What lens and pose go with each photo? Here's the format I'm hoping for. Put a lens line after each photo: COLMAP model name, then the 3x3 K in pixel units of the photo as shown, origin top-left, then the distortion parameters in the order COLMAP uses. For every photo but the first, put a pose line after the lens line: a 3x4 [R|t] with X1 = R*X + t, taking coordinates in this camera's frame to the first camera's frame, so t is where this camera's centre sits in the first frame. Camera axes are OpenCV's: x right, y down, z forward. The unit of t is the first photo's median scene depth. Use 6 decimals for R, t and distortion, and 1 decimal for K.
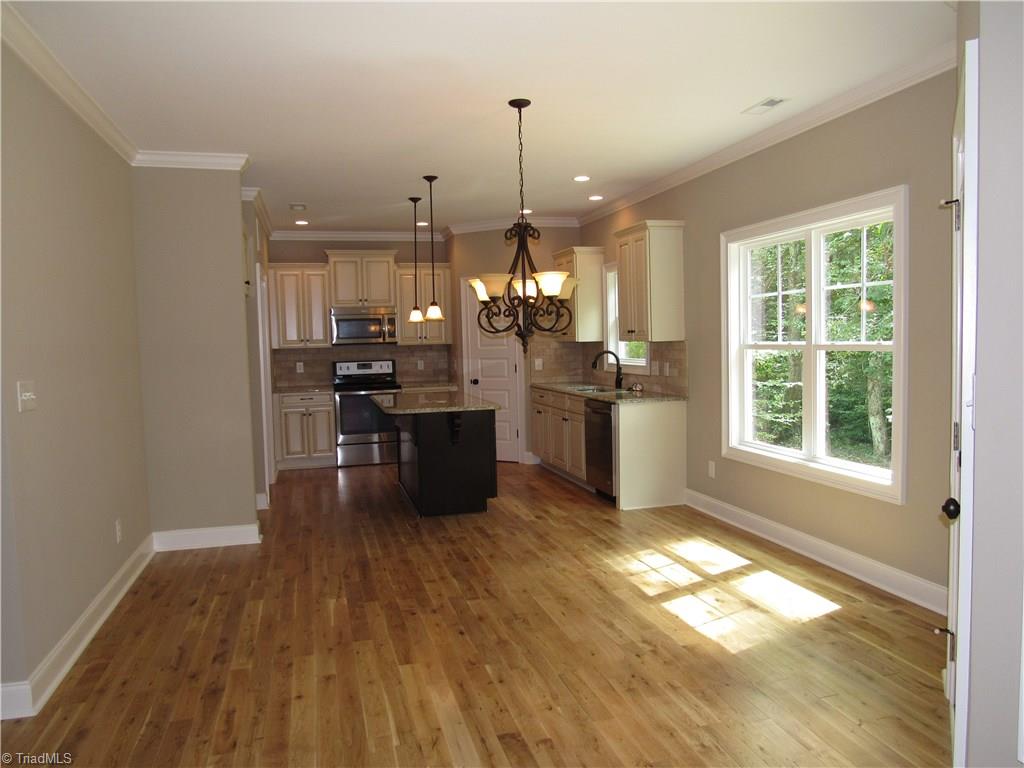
lens RADIAL K [[734.4, 0, 506.3], [0, 734.4, 381.5], [0, 0, 1]] dist [-0.027619, 0.007903]
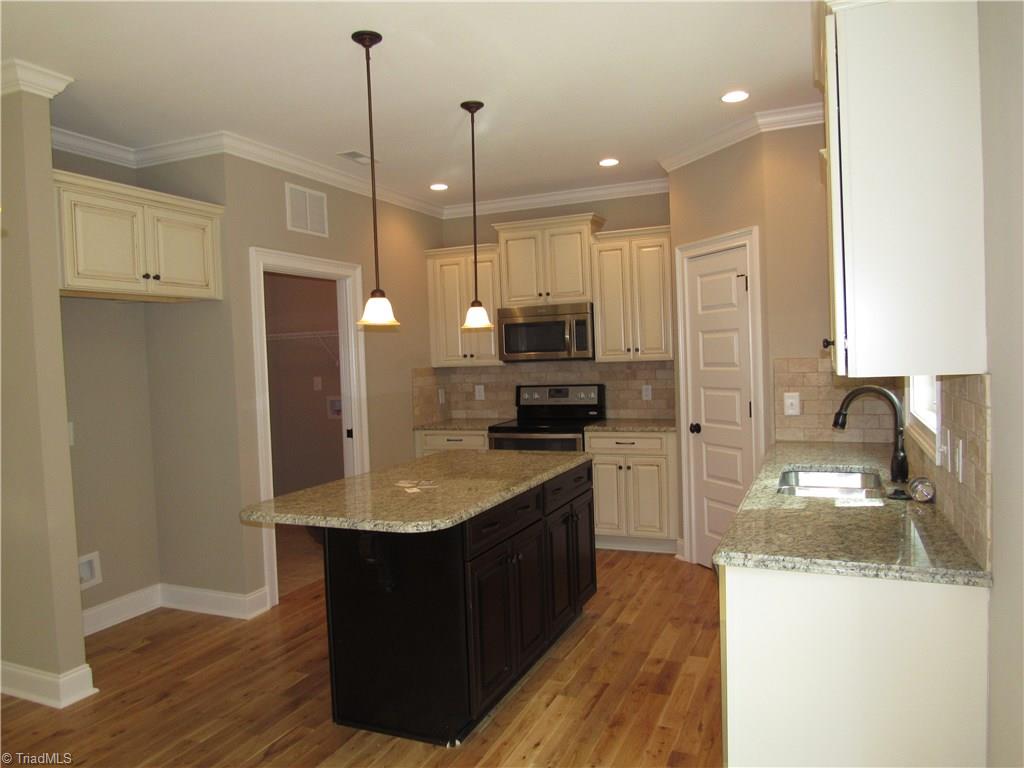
lens RADIAL K [[734.4, 0, 514.6], [0, 734.4, 384.3], [0, 0, 1]] dist [-0.027619, 0.007903]
pose [[0.785603, 0.021951, -0.618342, 0.243436], [-0.019953, 0.999749, 0.010141, -0.045154], [0.618409, 0.004371, 0.785844, 0.582426]]
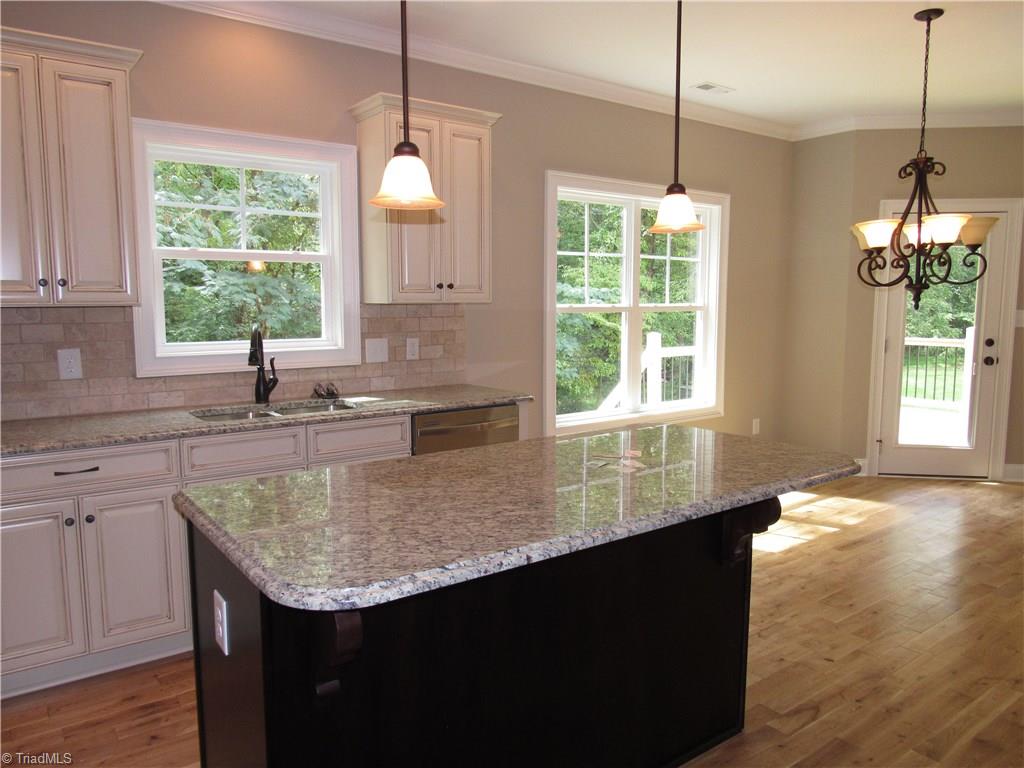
lens RADIAL K [[734.4, 0, 515.0], [0, 734.4, 384.7], [0, 0, 1]] dist [-0.027619, 0.007903]
pose [[-0.369412, -0.080436, 0.925778, -0.365823], [0.065704, 0.991492, 0.112364, -0.047383], [-0.926940, 0.102336, -0.360984, 1.060881]]
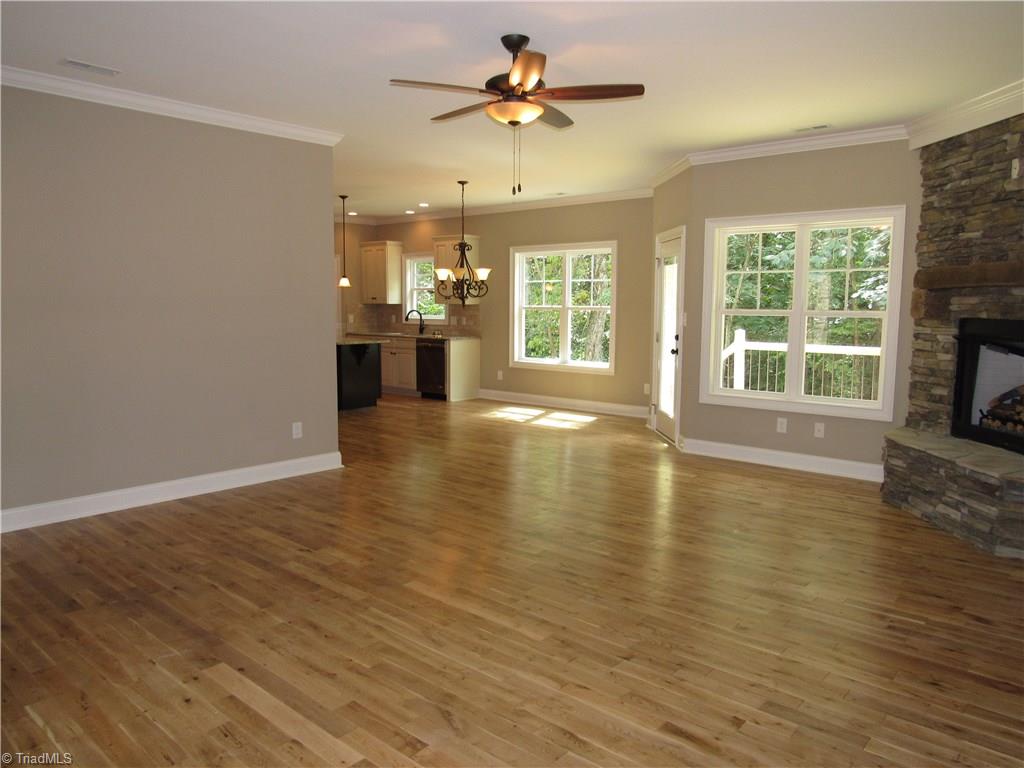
lens RADIAL K [[734.4, 0, 509.8], [0, 734.4, 379.2], [0, 0, 1]] dist [-0.027619, 0.007903]
pose [[0.832838, -0.029261, 0.552743, -0.590566], [0.007459, 0.999104, 0.041651, 0.044326], [-0.553467, -0.030566, 0.832310, -0.446435]]
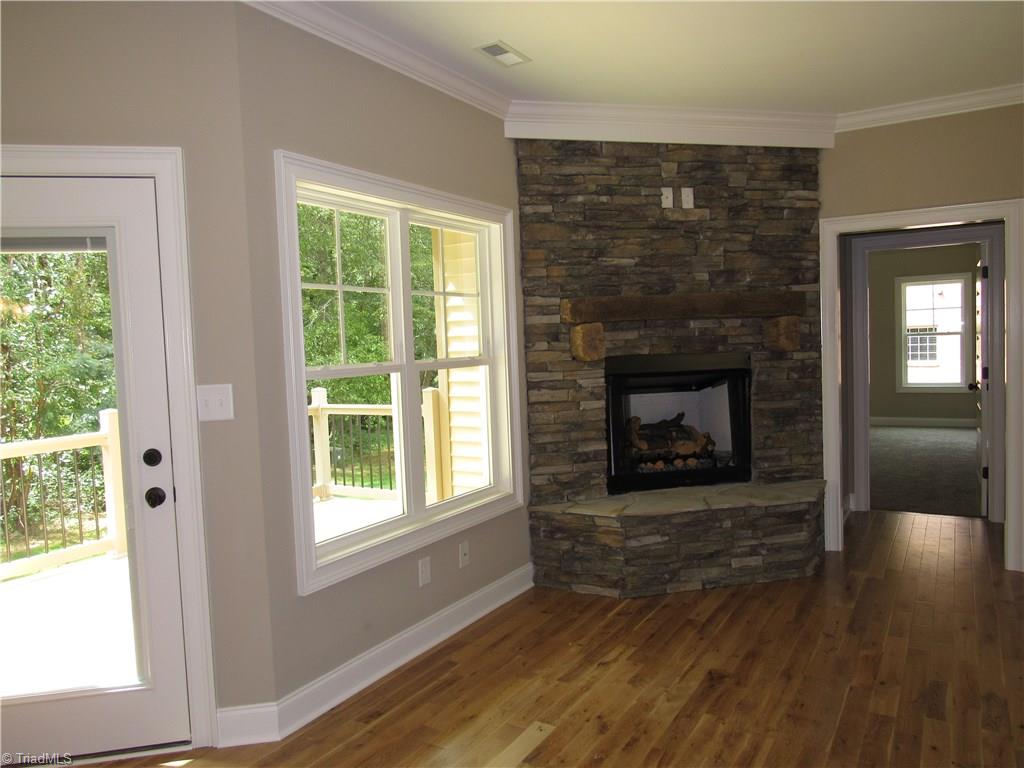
lens RADIAL K [[734.4, 0, 510.6], [0, 734.4, 381.4], [0, 0, 1]] dist [-0.027619, 0.007903]
pose [[-0.686035, 0.015953, 0.727394, -0.211020], [0.100352, 0.992279, 0.072884, -0.016439], [-0.720615, 0.122997, -0.682339, 0.404242]]
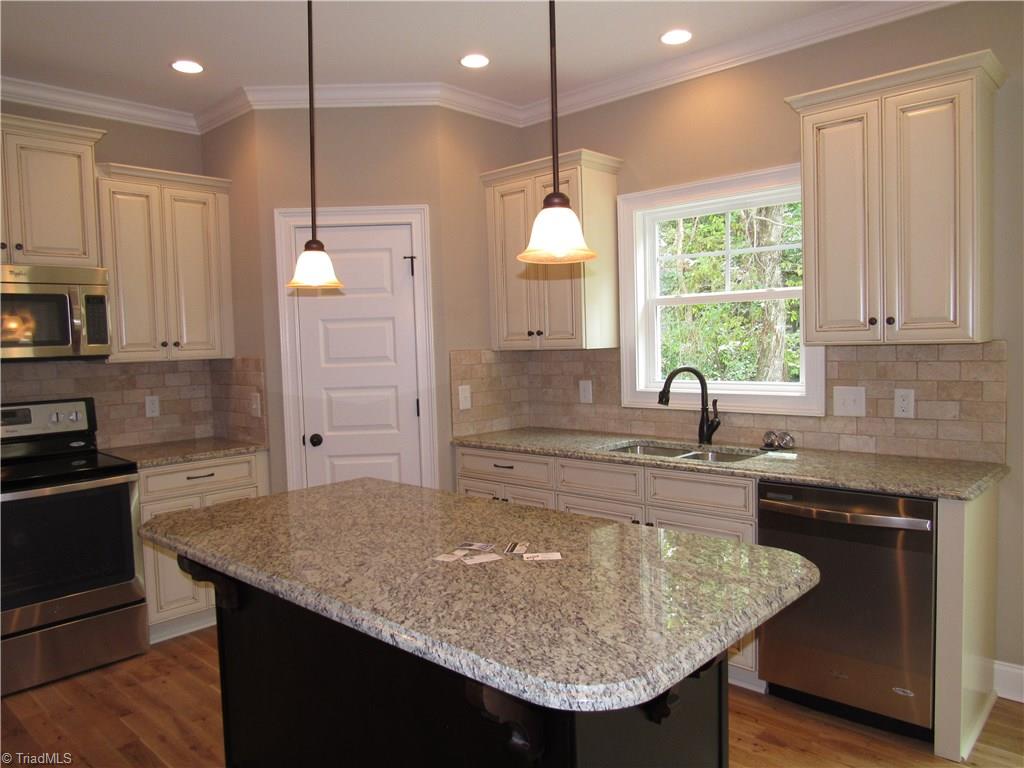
lens RADIAL K [[734.4, 0, 510.5], [0, 734.4, 384.4], [0, 0, 1]] dist [-0.027619, 0.007903]
pose [[0.847285, -0.032230, 0.530160, -0.221974], [0.039829, 0.999202, -0.002909, -0.034756], [-0.529643, 0.023580, 0.847893, 0.682178]]
